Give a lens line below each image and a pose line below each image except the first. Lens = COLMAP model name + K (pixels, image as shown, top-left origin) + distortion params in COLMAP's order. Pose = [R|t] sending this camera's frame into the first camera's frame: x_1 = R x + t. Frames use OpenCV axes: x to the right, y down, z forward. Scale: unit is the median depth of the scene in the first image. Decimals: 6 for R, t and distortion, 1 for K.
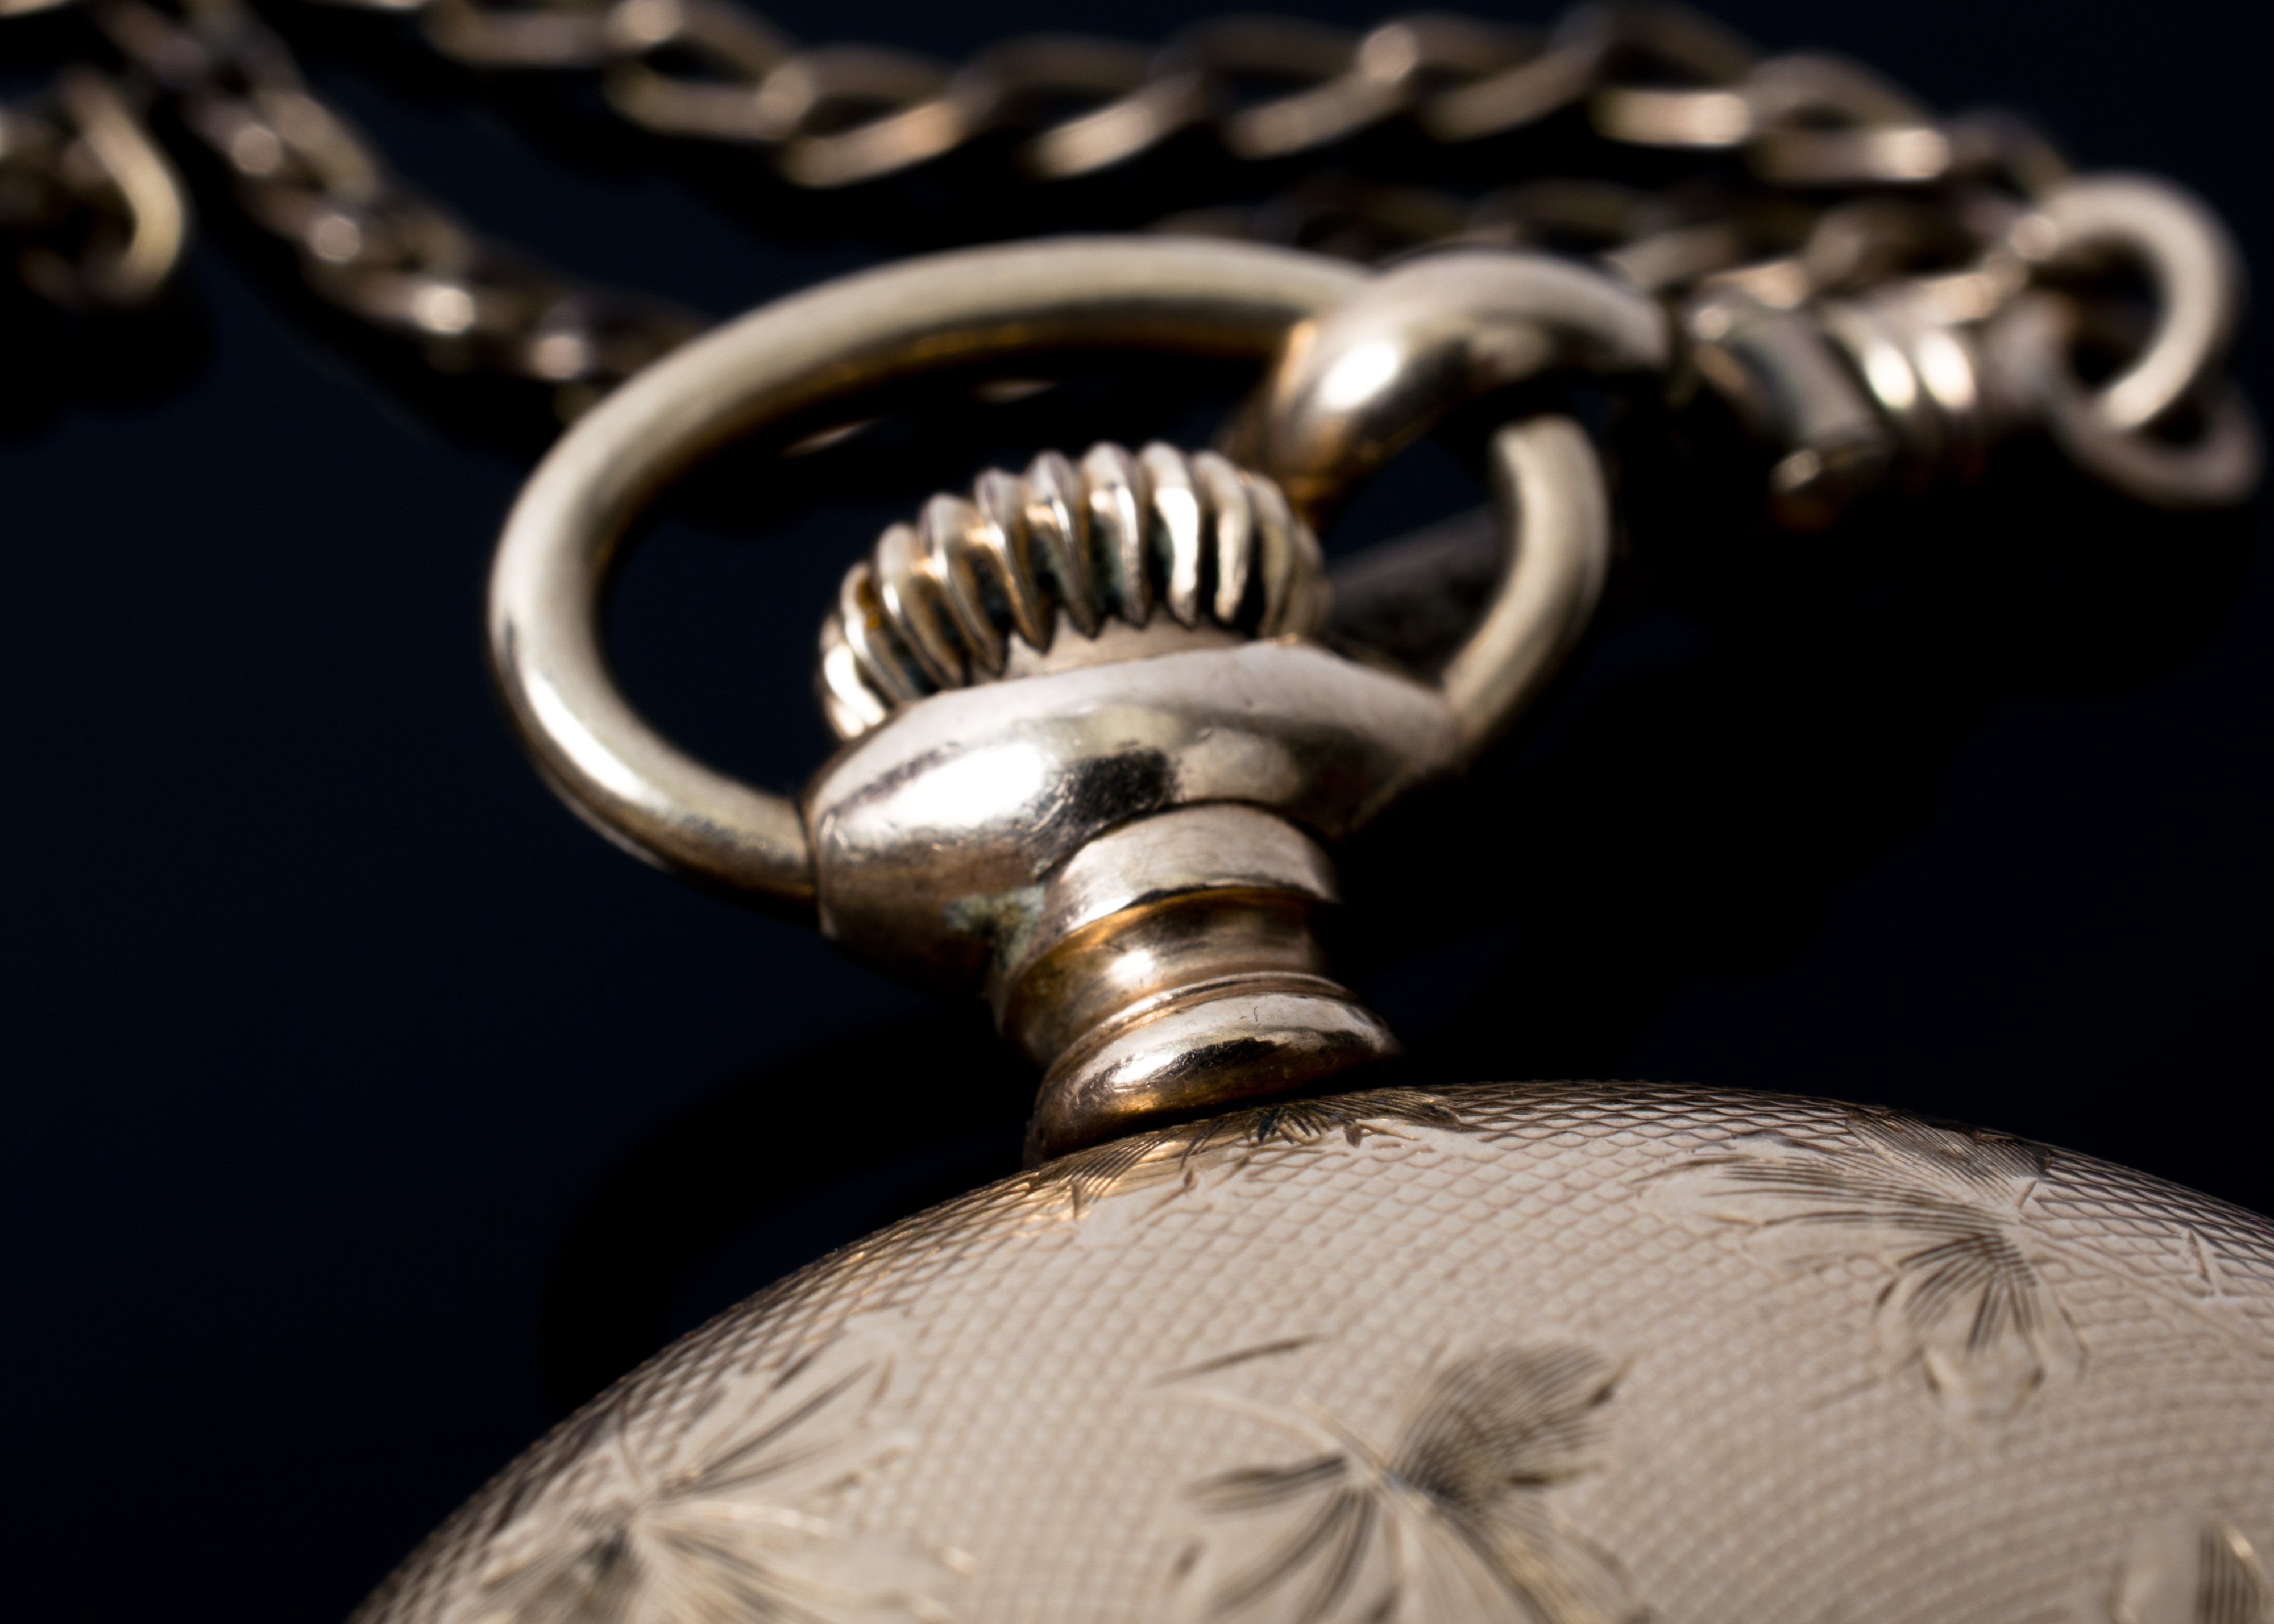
lens RADIAL K [[5525.4, 0, 1137.0], [0, 5525.4, 812.0], [0, 0, 1]] dist [0.108773, 0.382407]
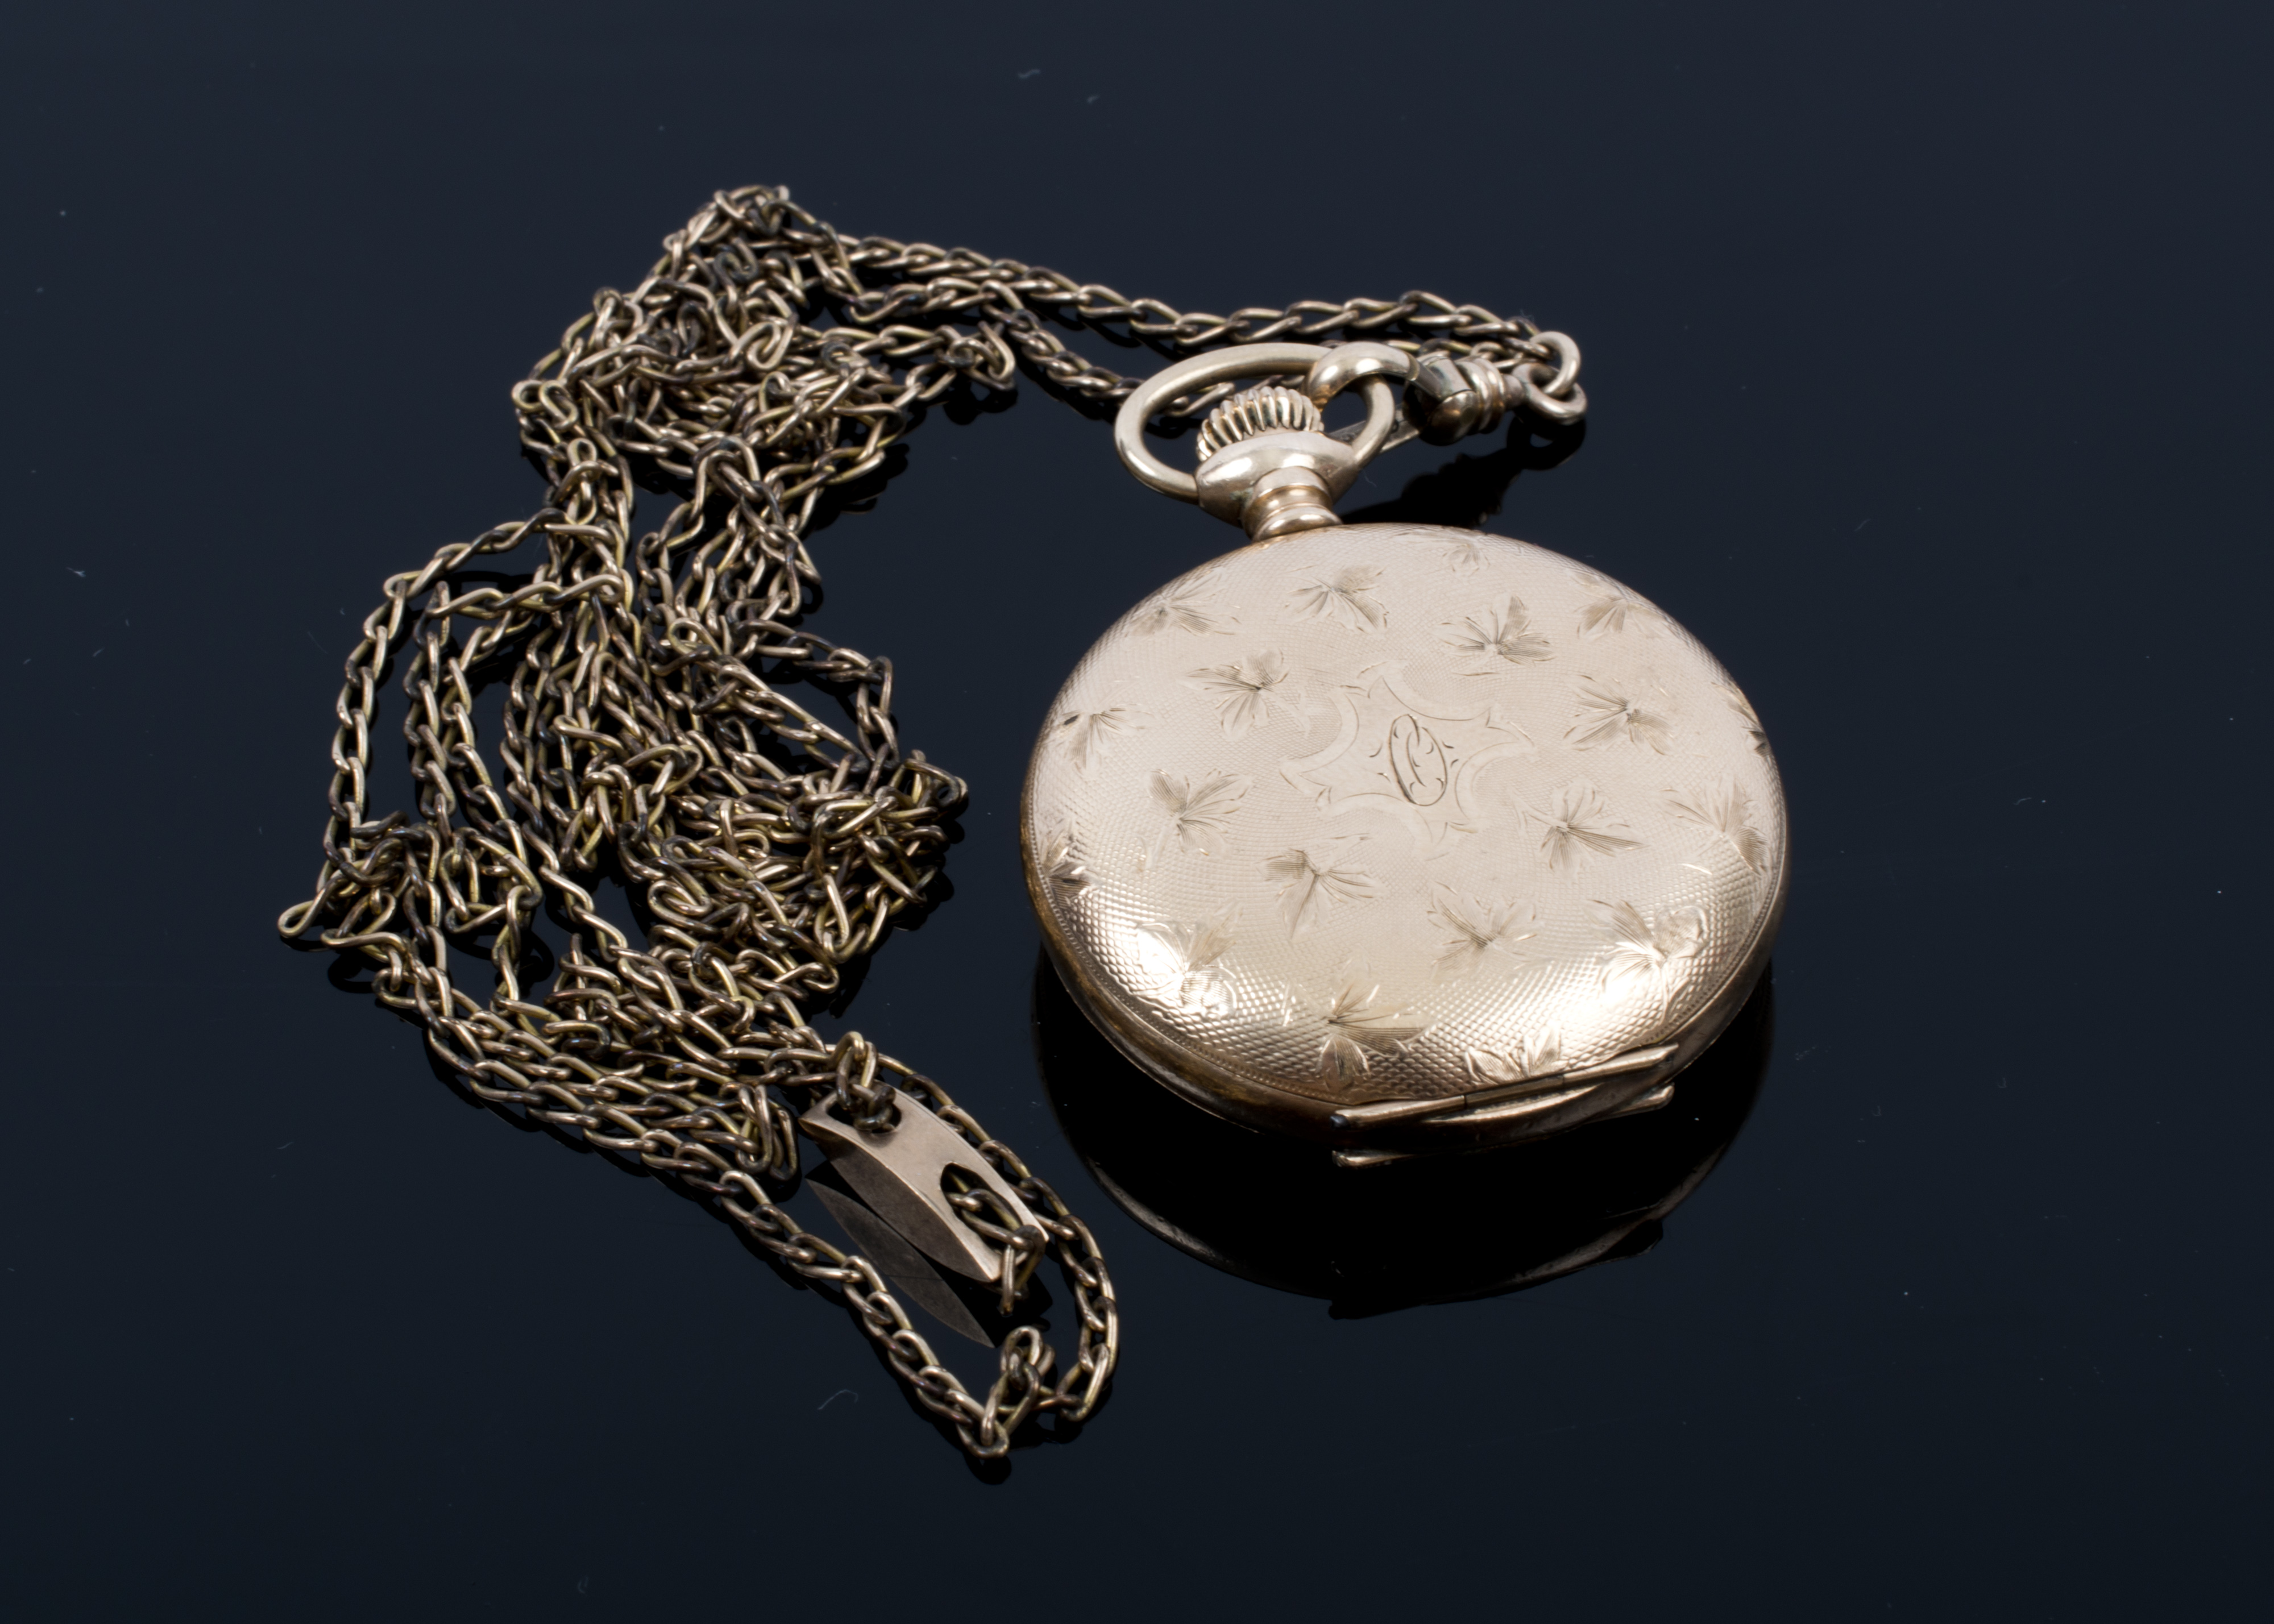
lens RADIAL K [[5525.4, 0, 1137.0], [0, 5525.4, 812.0], [0, 0, 1]] dist [0.108773, 0.382407]
pose [[0.998326, -0.032446, -0.047878, 0.082710], [0.027673, 0.994881, -0.097190, 0.625816], [0.050787, 0.095702, 0.994114, -2.964250]]
